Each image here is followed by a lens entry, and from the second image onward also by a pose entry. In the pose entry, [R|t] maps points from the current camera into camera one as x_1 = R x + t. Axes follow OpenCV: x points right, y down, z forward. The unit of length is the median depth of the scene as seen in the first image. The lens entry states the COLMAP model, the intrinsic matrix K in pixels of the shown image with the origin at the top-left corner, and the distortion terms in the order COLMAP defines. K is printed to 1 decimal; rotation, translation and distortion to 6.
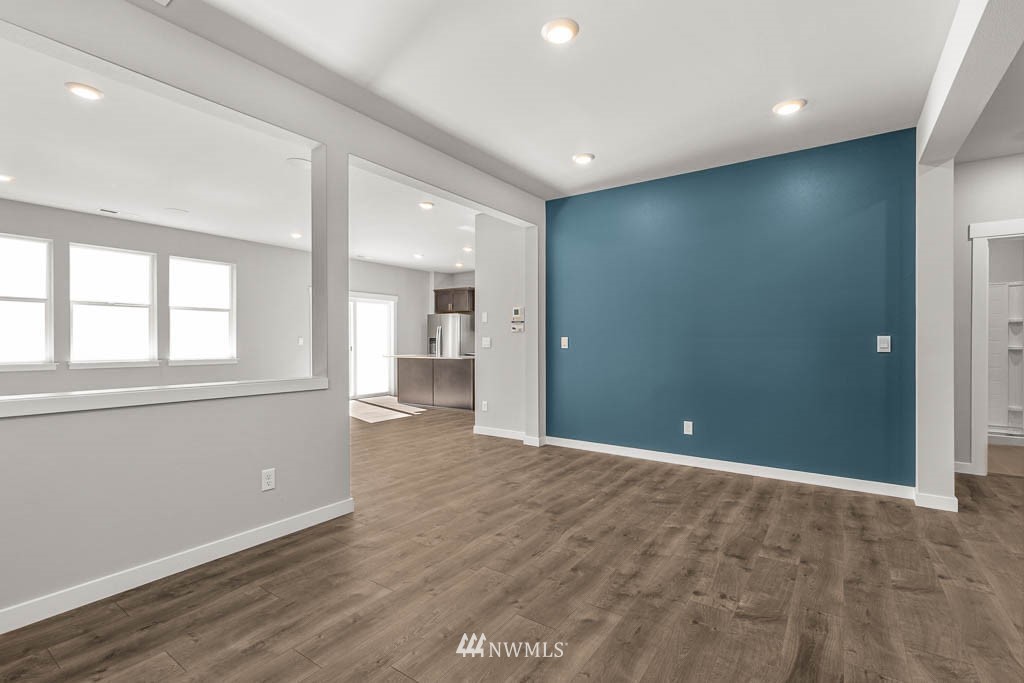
lens RADIAL K [[471.9, 0, 516.3], [0, 471.9, 350.8], [0, 0, 1]] dist [0.002601, 0.000341]
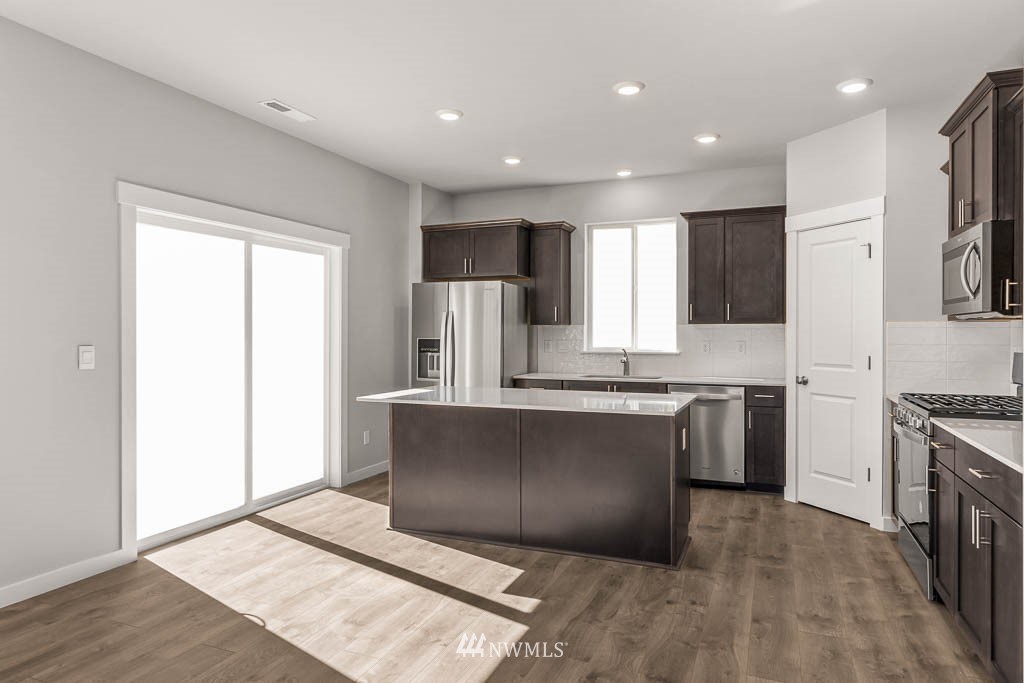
lens RADIAL K [[628.4, 0, 504.9], [0, 628.4, 338.3], [0, 0, 1]] dist [-0.001162, -0.000284]
pose [[0.978768, -0.002429, 0.204955, -0.397019], [0.005089, 0.999909, -0.012455, -0.037507], [-0.204907, 0.013233, 0.978692, 0.790711]]
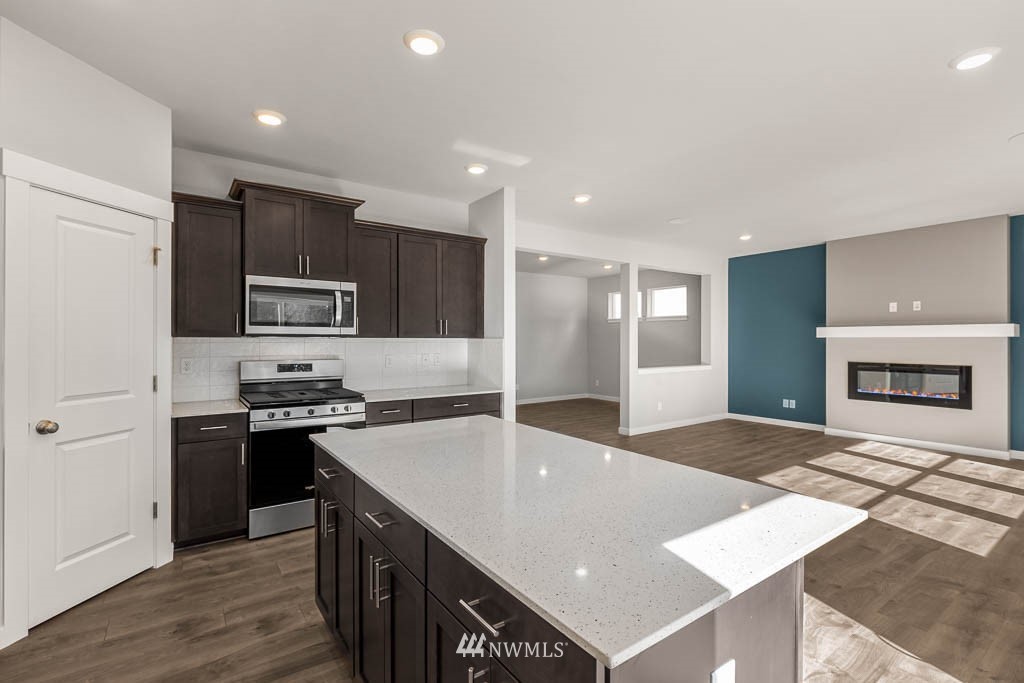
lens RADIAL K [[455.0, 0, 500.9], [0, 455.0, 339.9], [0, 0, 1]] dist [-0.002640, -0.000216]
pose [[-0.933937, -0.000713, 0.357438, -0.330898], [0.006881, 0.999777, 0.019974, -0.067187], [-0.357372, 0.021114, -0.933723, 1.716353]]
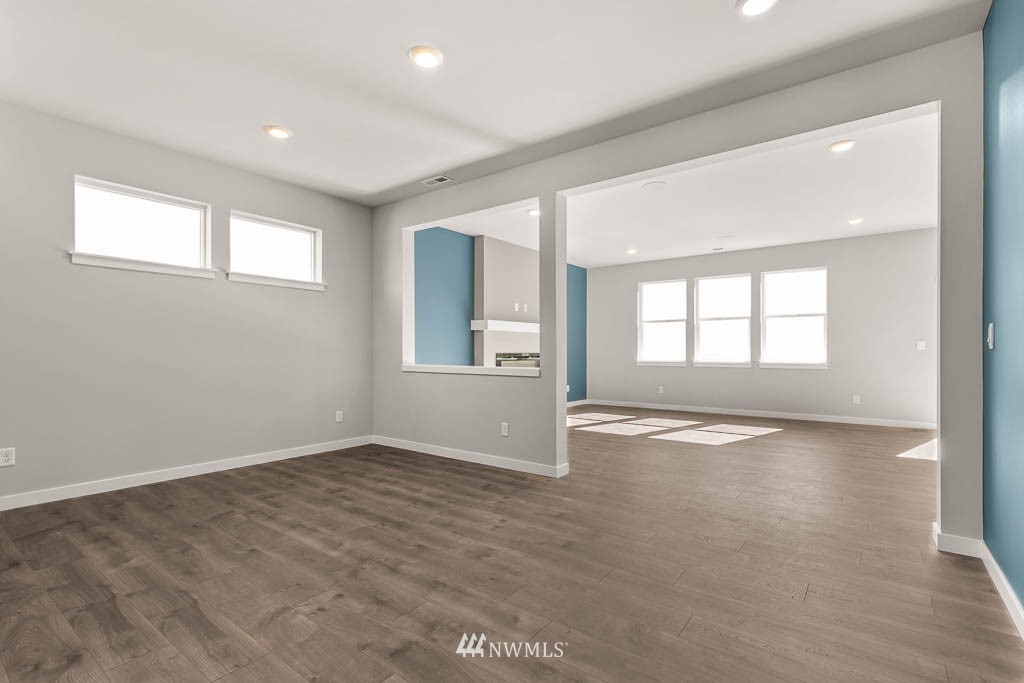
lens RADIAL K [[463.8, 0, 512.0], [0, 463.8, 341.5], [0, 0, 1]] dist [-0.000542, -0.000206]
pose [[-0.031488, -0.022489, -0.999251, 0.474631], [-0.022569, 0.999508, -0.021784, 0.006720], [0.999249, 0.021866, -0.031980, 0.494930]]
